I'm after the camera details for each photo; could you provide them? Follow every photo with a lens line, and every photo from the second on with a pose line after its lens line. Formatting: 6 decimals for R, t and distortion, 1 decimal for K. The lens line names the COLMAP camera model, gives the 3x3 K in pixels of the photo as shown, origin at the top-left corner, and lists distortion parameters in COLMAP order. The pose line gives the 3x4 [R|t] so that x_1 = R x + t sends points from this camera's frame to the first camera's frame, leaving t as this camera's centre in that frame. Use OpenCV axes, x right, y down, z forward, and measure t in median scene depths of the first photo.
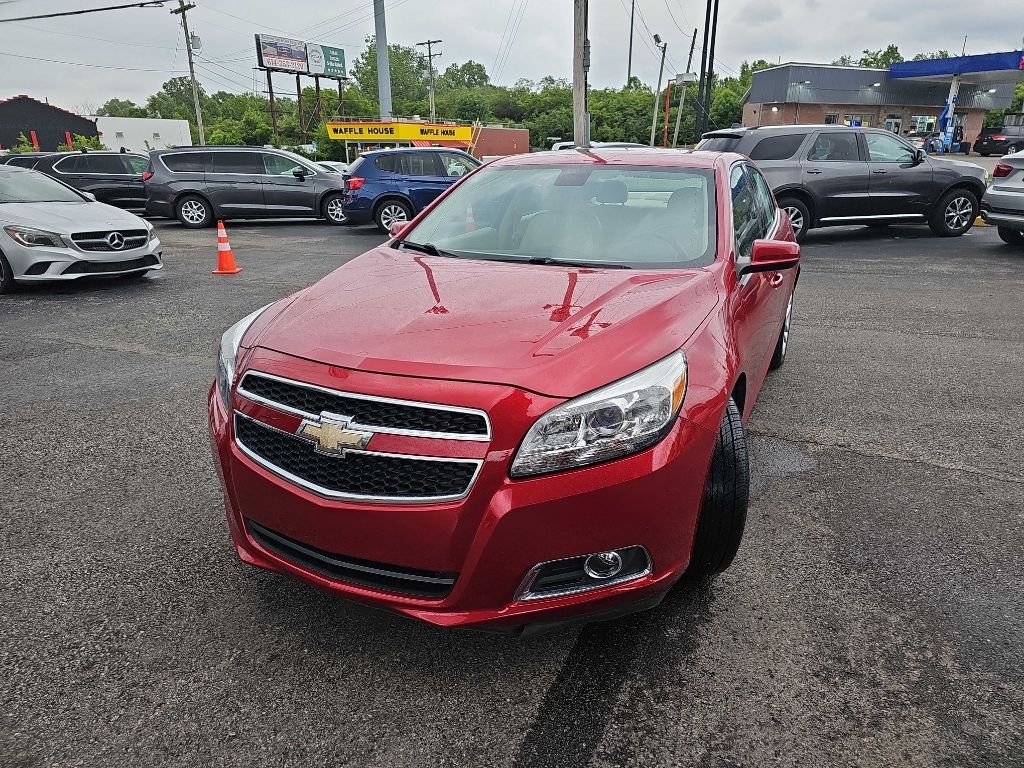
lens RADIAL K [[676.5, 0, 522.4], [0, 676.5, 388.8], [0, 0, 1]] dist [0.048495, -0.028076]
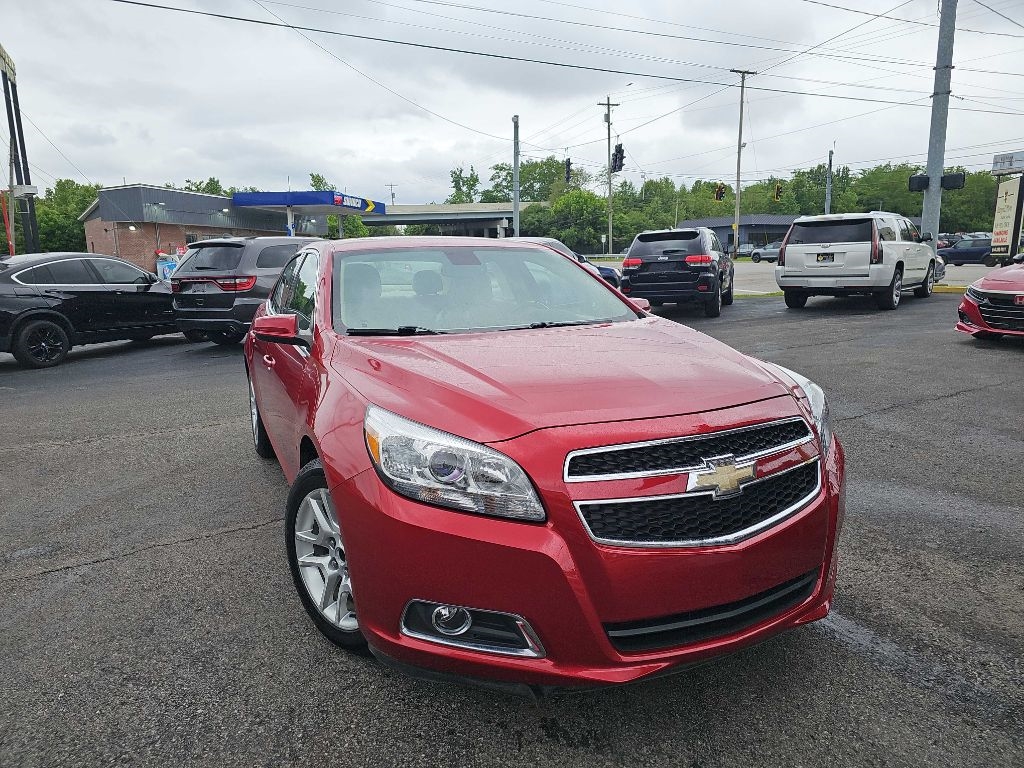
lens RADIAL K [[676.5, 0, 509.7], [0, 676.5, 391.2], [0, 0, 1]] dist [0.048495, -0.028076]
pose [[0.623998, -0.158530, 0.765176, -0.078637], [0.280069, 0.959523, -0.029600, -0.007112], [-0.729512, 0.232772, 0.643140, 0.036635]]
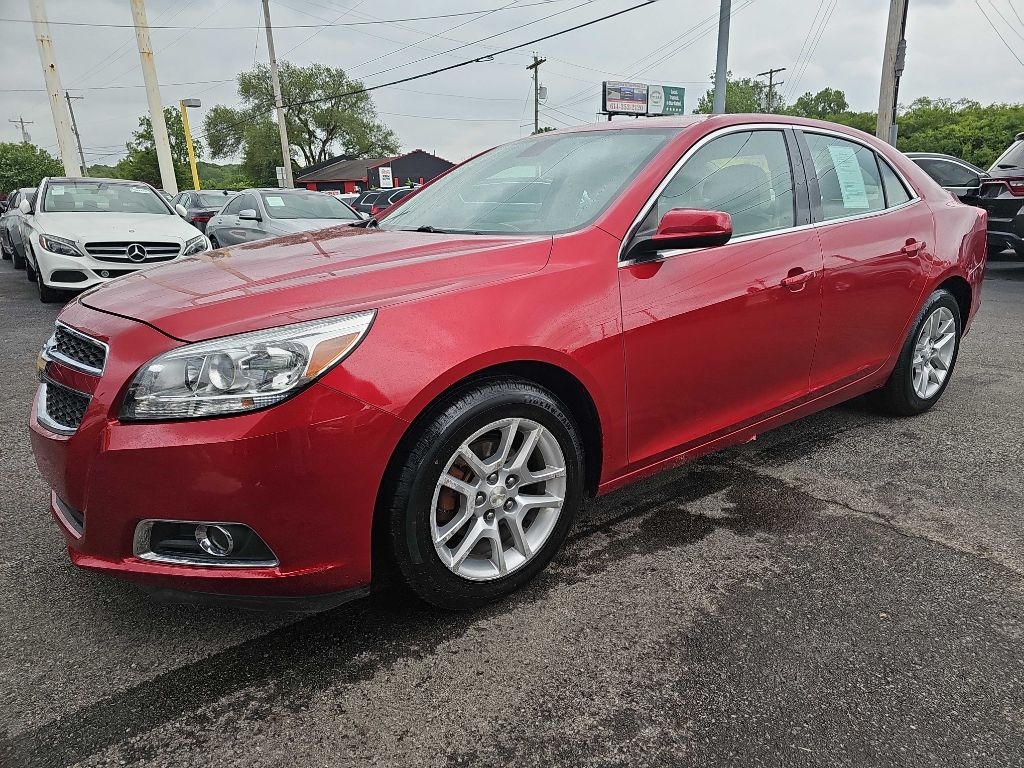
lens RADIAL K [[676.5, 0, 520.8], [0, 676.5, 399.6], [0, 0, 1]] dist [0.048495, -0.028076]
pose [[0.889554, 0.118232, -0.441265, 0.054330], [-0.134318, 0.990924, -0.005266, 0.002310], [0.436638, 0.063954, 0.897361, 0.024810]]
